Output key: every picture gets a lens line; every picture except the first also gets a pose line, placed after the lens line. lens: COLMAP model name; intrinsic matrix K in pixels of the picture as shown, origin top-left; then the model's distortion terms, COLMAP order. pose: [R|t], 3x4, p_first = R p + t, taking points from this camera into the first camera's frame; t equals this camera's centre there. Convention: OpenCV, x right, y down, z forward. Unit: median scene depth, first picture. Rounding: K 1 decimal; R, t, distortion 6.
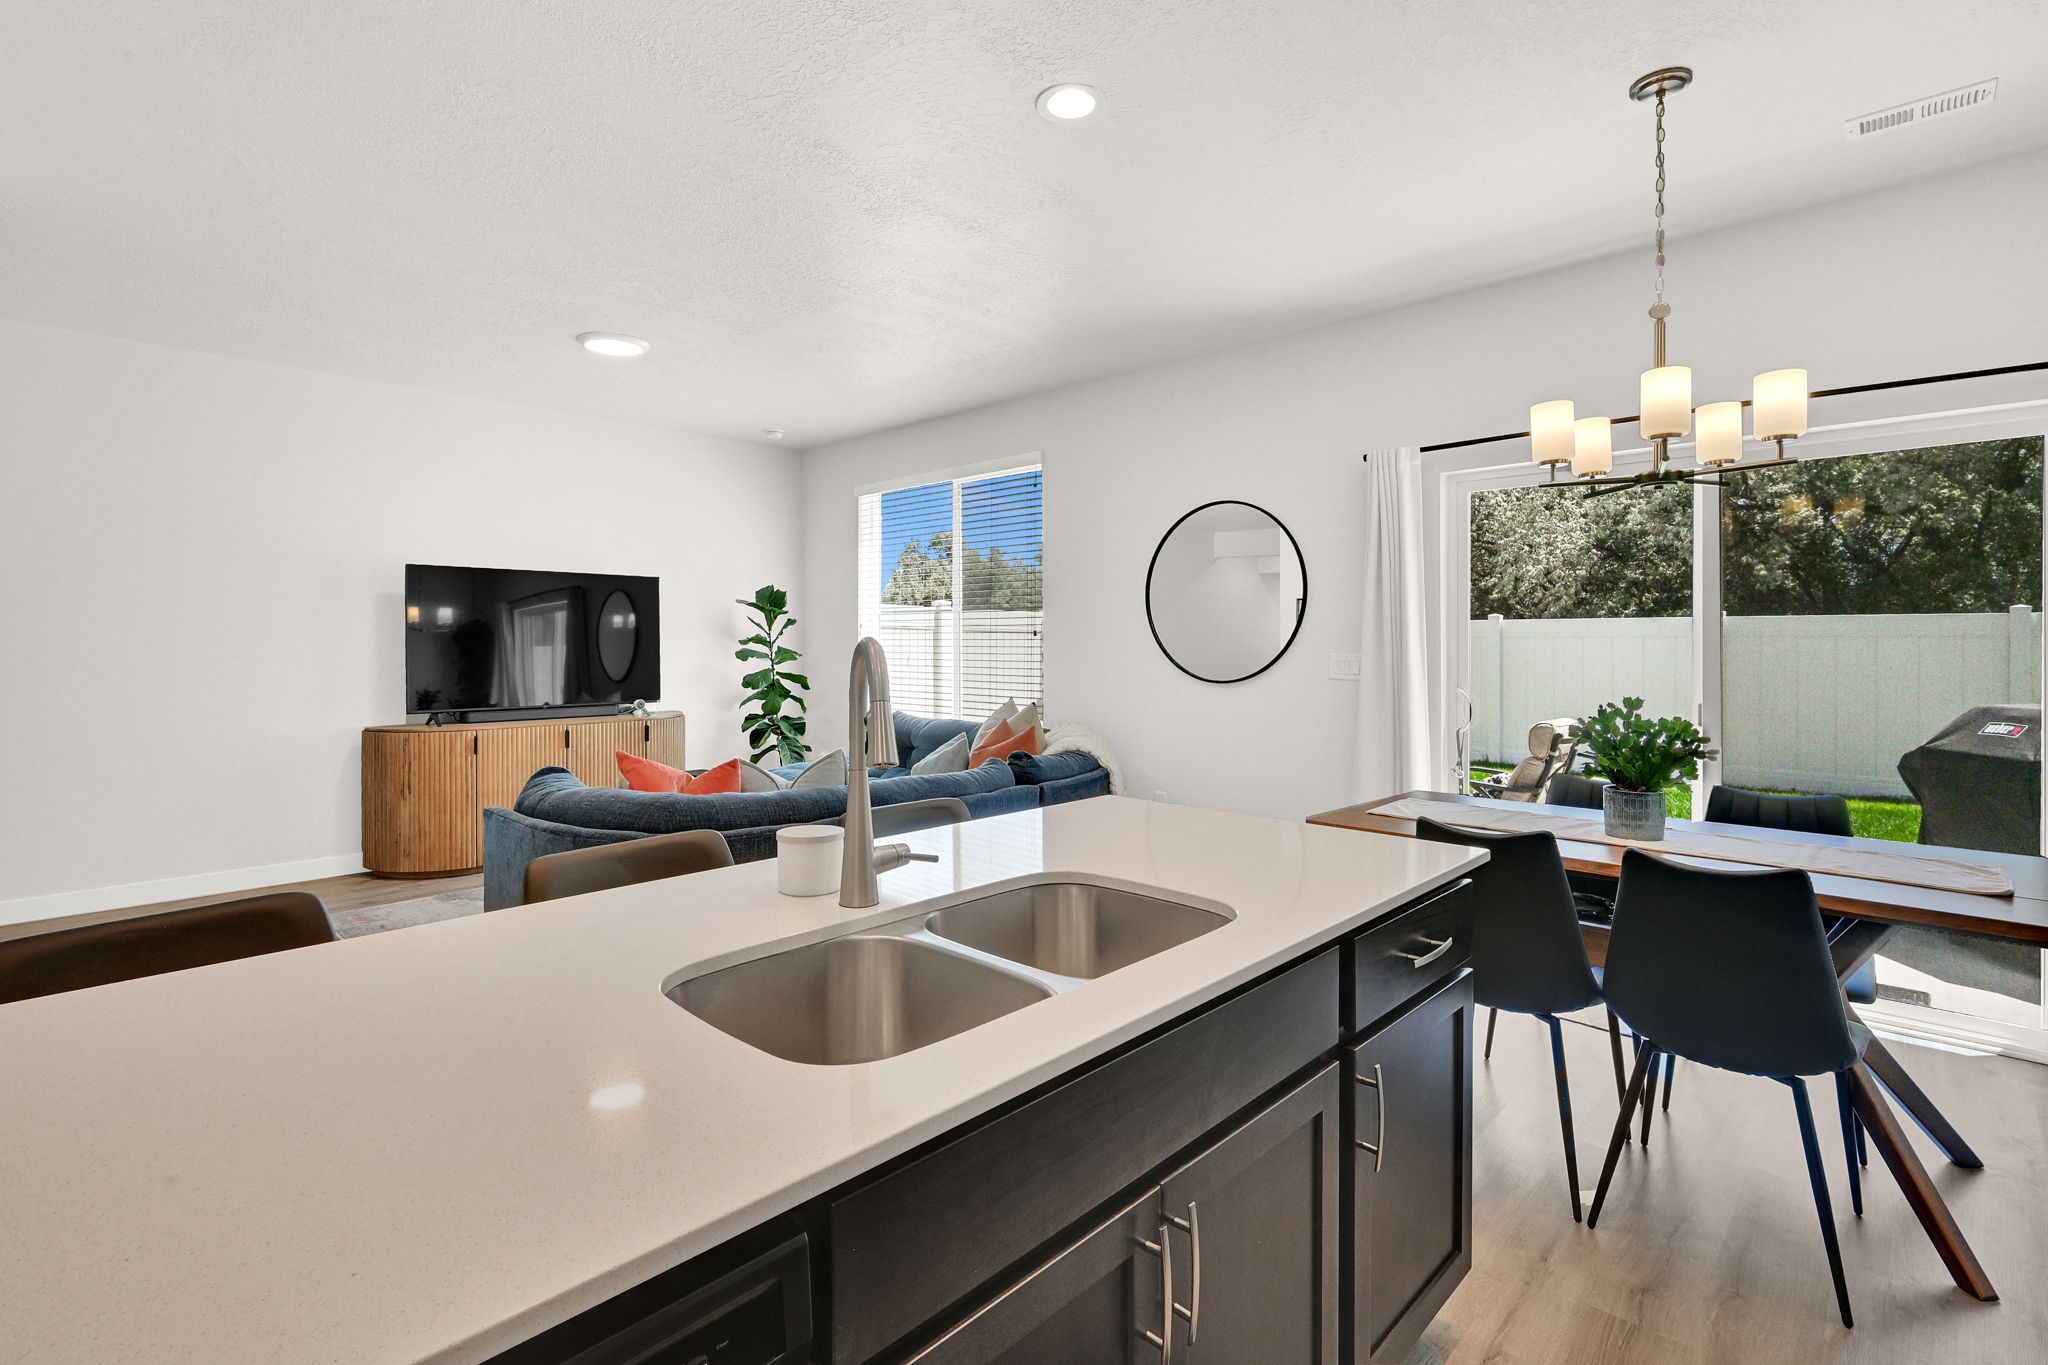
lens RADIAL K [[946.3, 0, 998.2], [0, 946.3, 645.9], [0, 0, 1]] dist [0.000064, -0.000577]
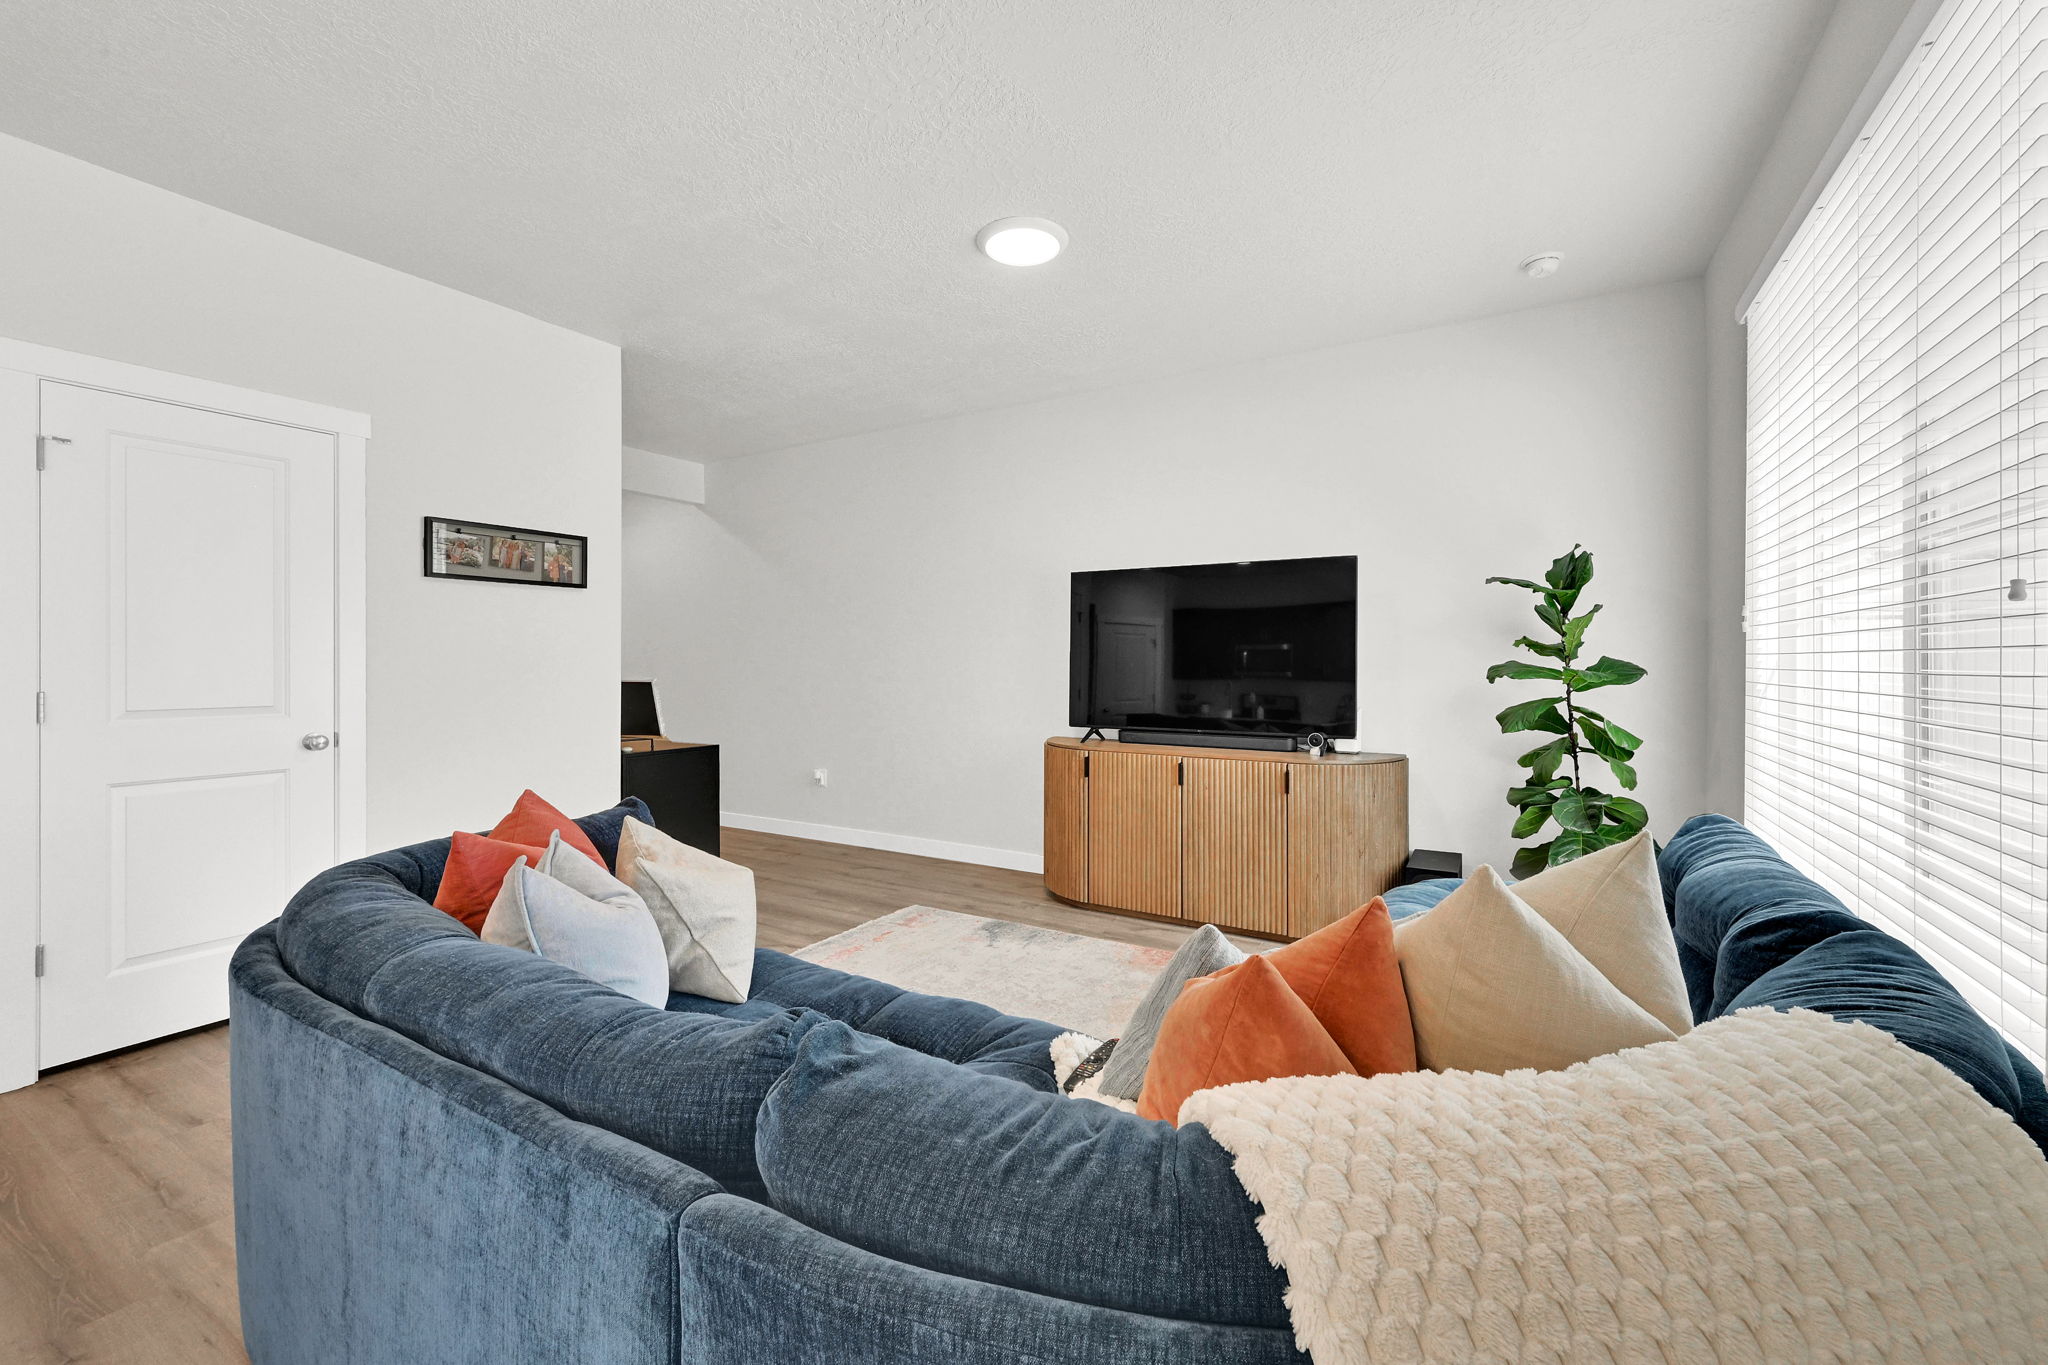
lens RADIAL K [[830.3, 0, 1021.1], [0, 830.3, 671.3], [0, 0, 1]] dist [0.002924, -0.000744]
pose [[0.239503, 0.009990, -0.970844, 0.154270], [-0.003850, 0.999949, 0.009340, 0.005267], [0.970888, 0.001501, 0.239529, 0.583961]]
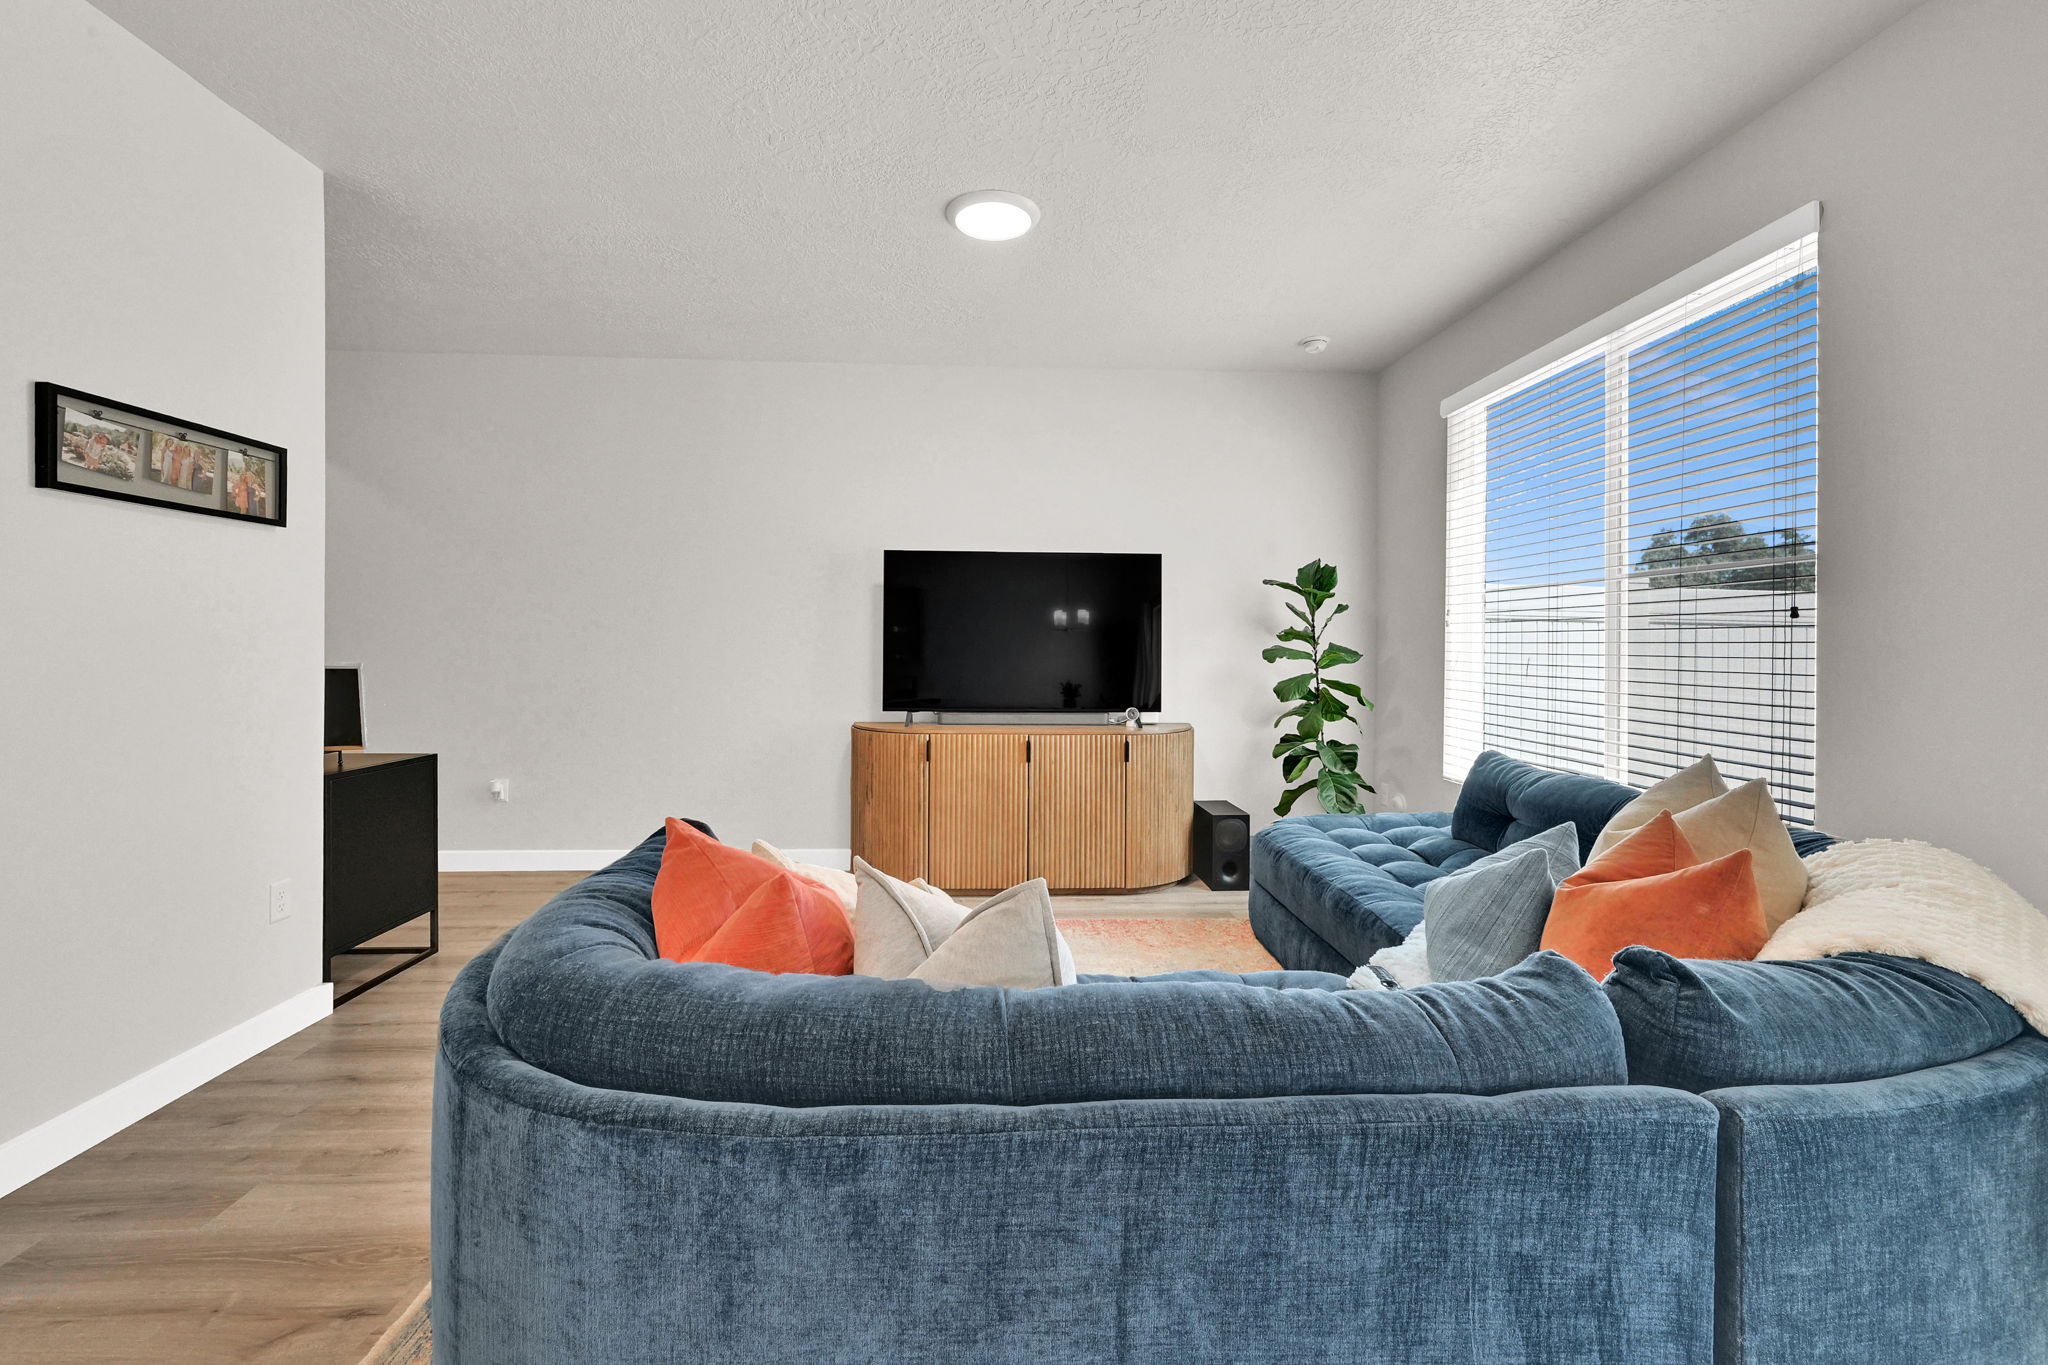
lens RADIAL K [[830.3, 0, 1035.5], [0, 830.3, 657.2], [0, 0, 1]] dist [0.002924, -0.000744]
pose [[0.736315, 0.014821, -0.676477, 0.034510], [-0.009610, 0.999888, 0.011446, 0.005940], [0.676571, -0.001927, 0.736375, 0.388216]]
